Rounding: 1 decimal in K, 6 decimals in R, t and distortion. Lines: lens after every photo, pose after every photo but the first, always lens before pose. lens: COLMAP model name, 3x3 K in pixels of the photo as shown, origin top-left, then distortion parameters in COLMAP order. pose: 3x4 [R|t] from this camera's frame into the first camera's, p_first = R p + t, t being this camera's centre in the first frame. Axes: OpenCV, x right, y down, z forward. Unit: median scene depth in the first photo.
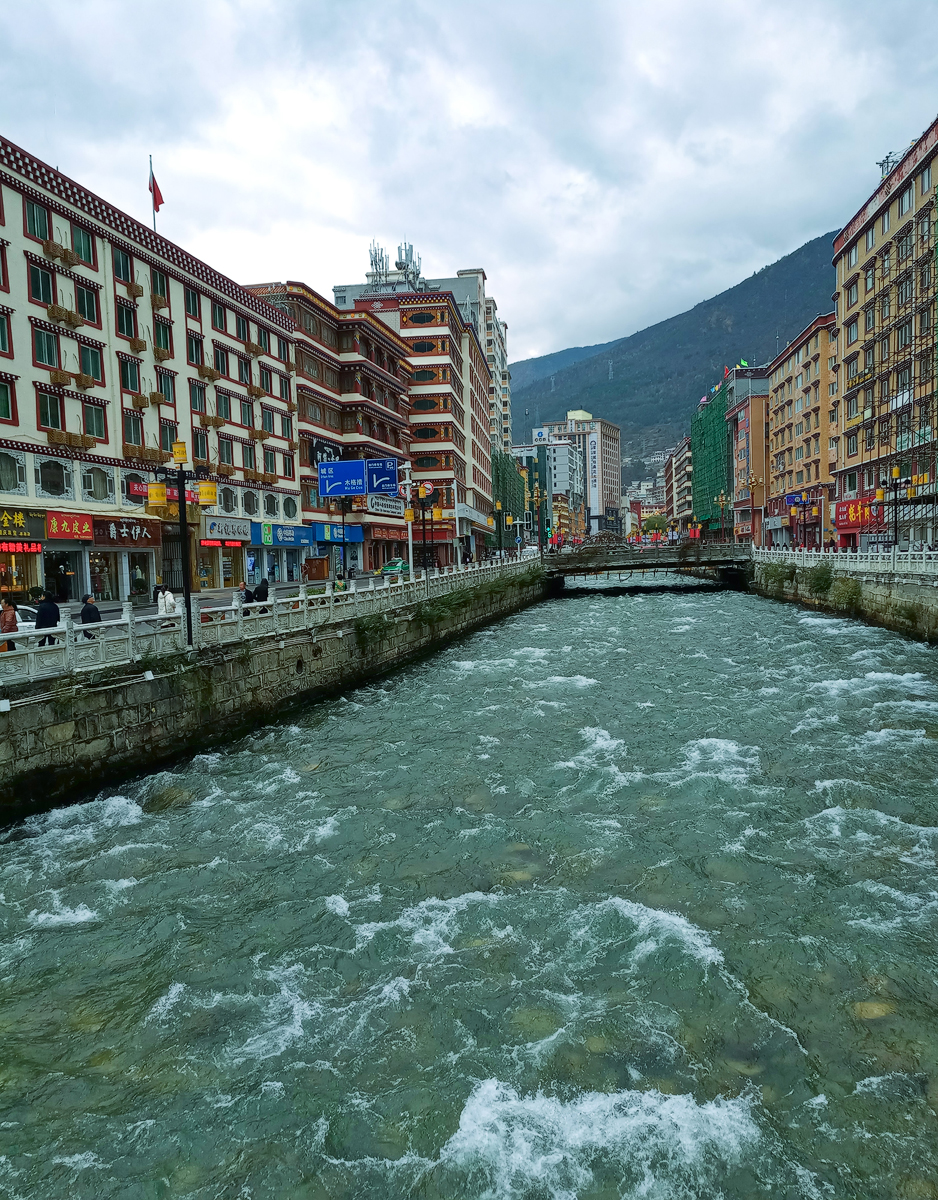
lens RADIAL K [[948.9, 0, 466.6], [0, 948.9, 606.1], [0, 0, 1]] dist [0.020977, 0.012788]
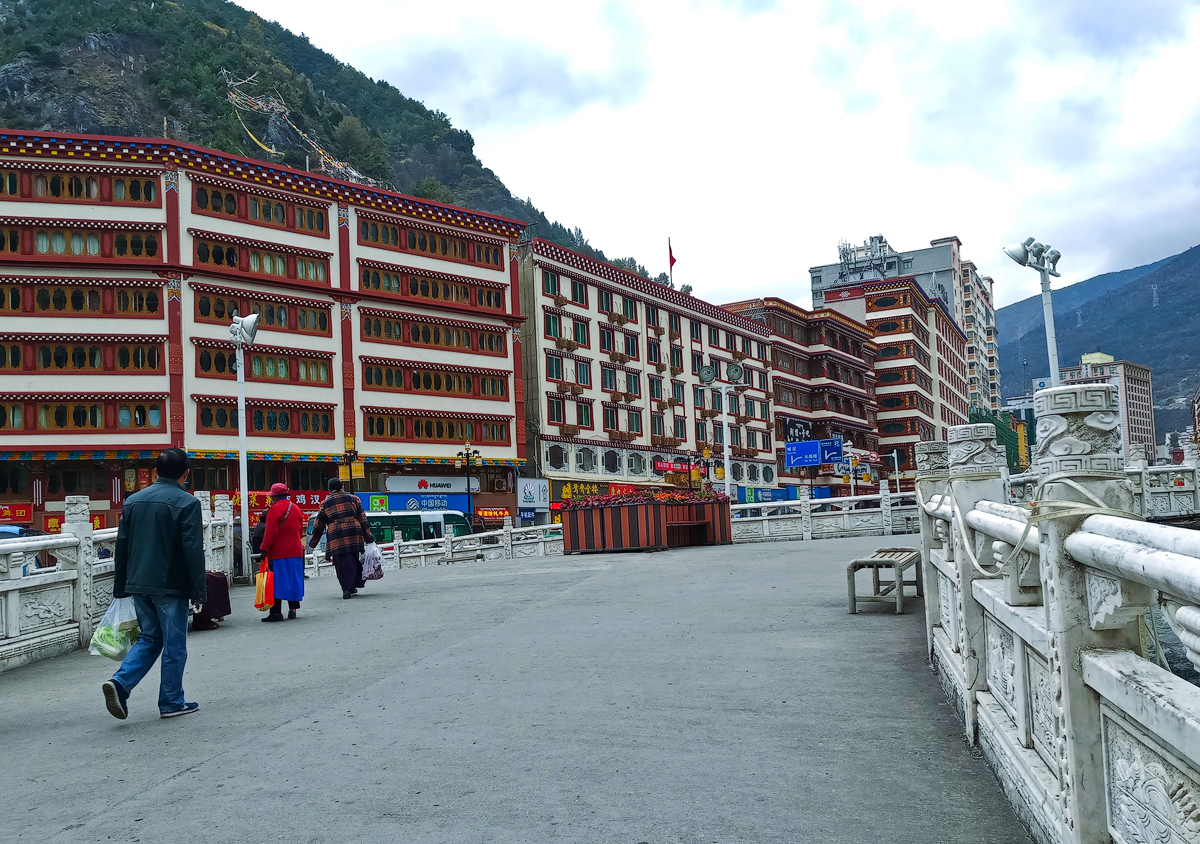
lens RADIAL K [[999.5, 0, 569.1], [0, 999.5, 476.5], [0, 0, 1]] dist [0.001050, 0.004077]
pose [[0.926009, -0.027664, -0.376488, 0.068525], [-0.008883, 0.995438, -0.094992, 0.027368], [0.377398, 0.091308, 0.921539, -0.319238]]
